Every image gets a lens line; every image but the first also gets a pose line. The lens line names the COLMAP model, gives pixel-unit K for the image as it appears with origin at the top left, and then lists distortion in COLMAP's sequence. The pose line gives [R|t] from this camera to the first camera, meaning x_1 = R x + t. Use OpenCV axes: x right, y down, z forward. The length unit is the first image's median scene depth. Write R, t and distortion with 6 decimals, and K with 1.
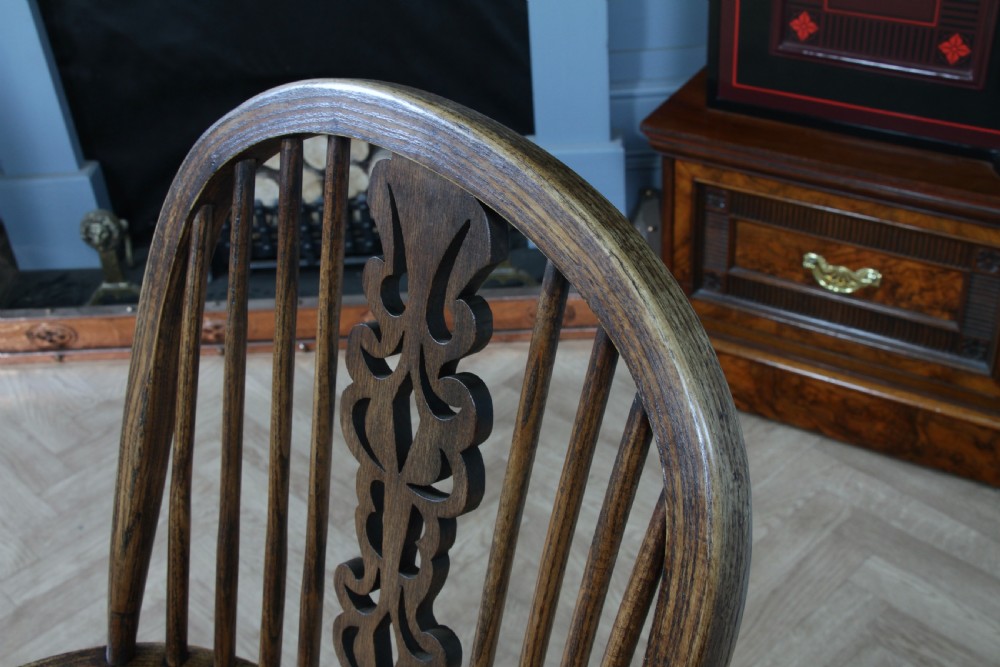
lens RADIAL K [[1372.1, 0, 498.3], [0, 1372.1, 335.1], [0, 0, 1]] dist [0.009833, 0.000000]
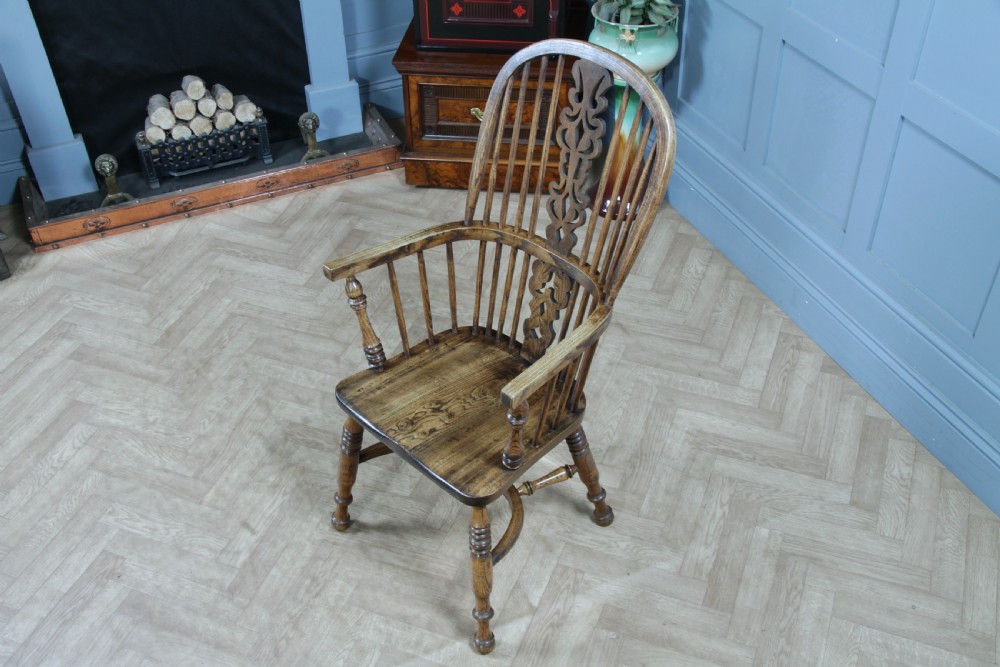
lens RADIAL K [[1017.9, 0, 502.3], [0, 1017.9, 354.2], [0, 0, 1]] dist [-0.057765, -0.020834]
pose [[0.904385, -0.232661, 0.357709, -0.419192], [0.201612, 0.971794, 0.122345, 0.138869], [-0.376085, -0.038529, 0.925784, -0.592967]]
